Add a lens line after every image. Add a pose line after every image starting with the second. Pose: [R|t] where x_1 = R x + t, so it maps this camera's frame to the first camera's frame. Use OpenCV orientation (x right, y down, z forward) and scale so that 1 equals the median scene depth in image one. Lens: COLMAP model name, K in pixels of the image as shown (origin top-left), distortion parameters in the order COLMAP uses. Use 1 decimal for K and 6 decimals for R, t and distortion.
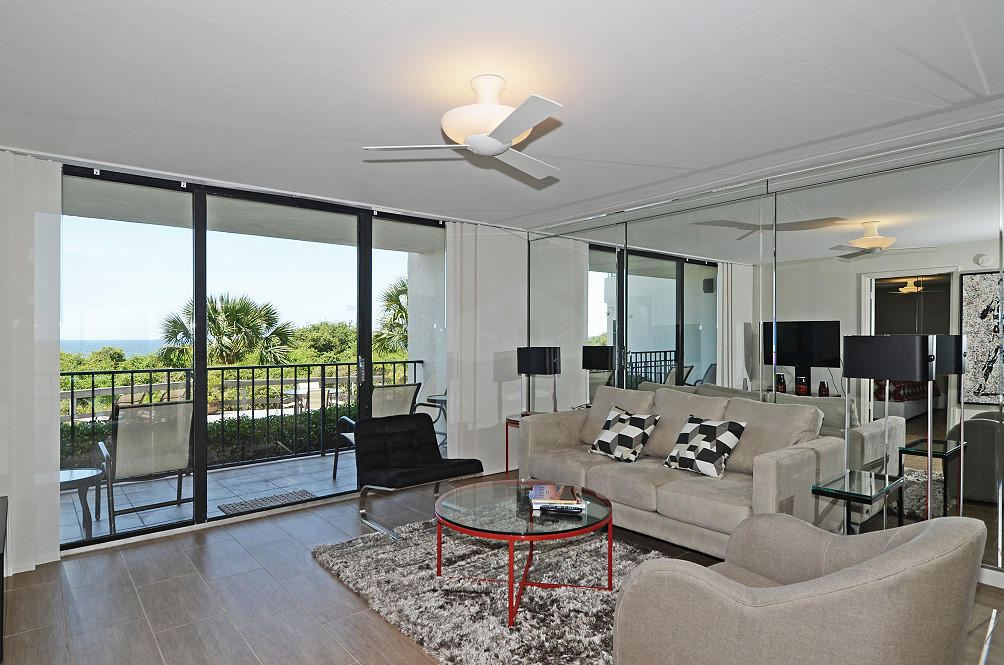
lens RADIAL K [[561.0, 0, 499.1], [0, 561.0, 337.1], [0, 0, 1]] dist [-0.003139, -0.000140]
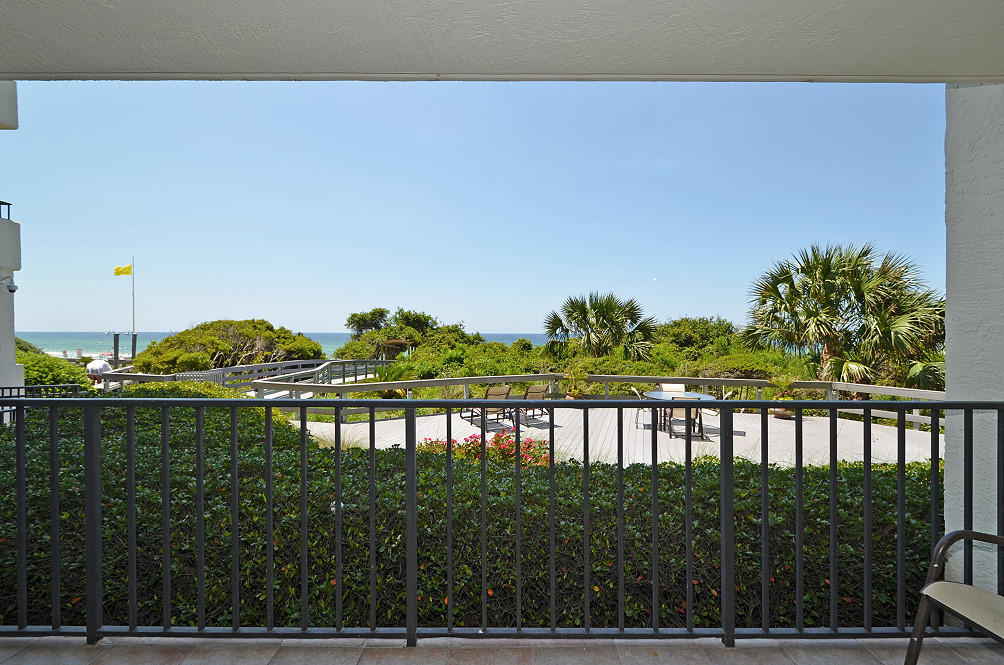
lens RADIAL K [[446.4, 0, 498.4], [0, 446.4, 333.4], [0, 0, 1]] dist [0.001005, -0.000008]
pose [[0.772684, 0.003154, -0.634783, -0.074532], [-0.001666, 0.999994, 0.002940, -0.000349], [0.634789, -0.001214, 0.772685, 0.194833]]
